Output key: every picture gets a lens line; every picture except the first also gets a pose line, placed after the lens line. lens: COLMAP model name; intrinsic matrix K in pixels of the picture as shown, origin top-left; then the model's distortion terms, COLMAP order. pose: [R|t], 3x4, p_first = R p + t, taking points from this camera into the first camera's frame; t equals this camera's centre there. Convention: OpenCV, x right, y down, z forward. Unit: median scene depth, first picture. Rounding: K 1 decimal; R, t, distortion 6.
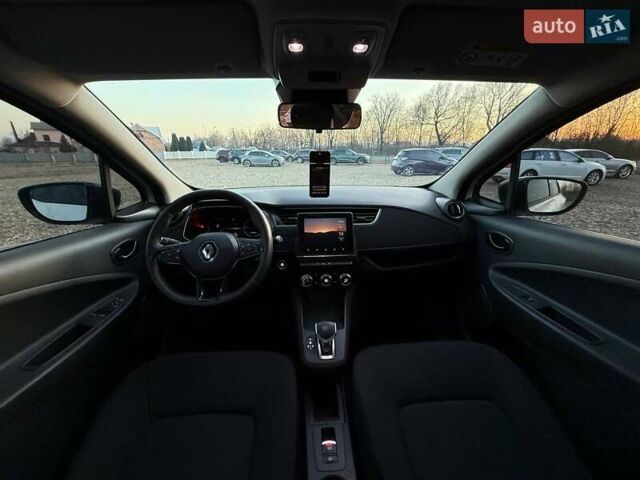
lens RADIAL K [[253.9, 0, 318.7], [0, 253.9, 239.6], [0, 0, 1]] dist [0.000382, -0.000064]
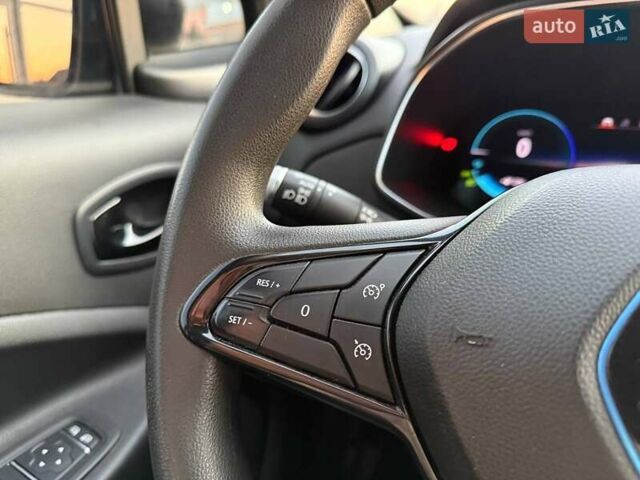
lens RADIAL K [[455.0, 0, 319.3], [0, 455.0, 242.9], [0, 0, 1]] dist [0.008835, -0.007930]
pose [[0.875038, 0.172430, -0.452301, -0.446121], [-0.132907, 0.984075, 0.118032, 0.000157], [0.465450, -0.043168, 0.884021, 0.737865]]
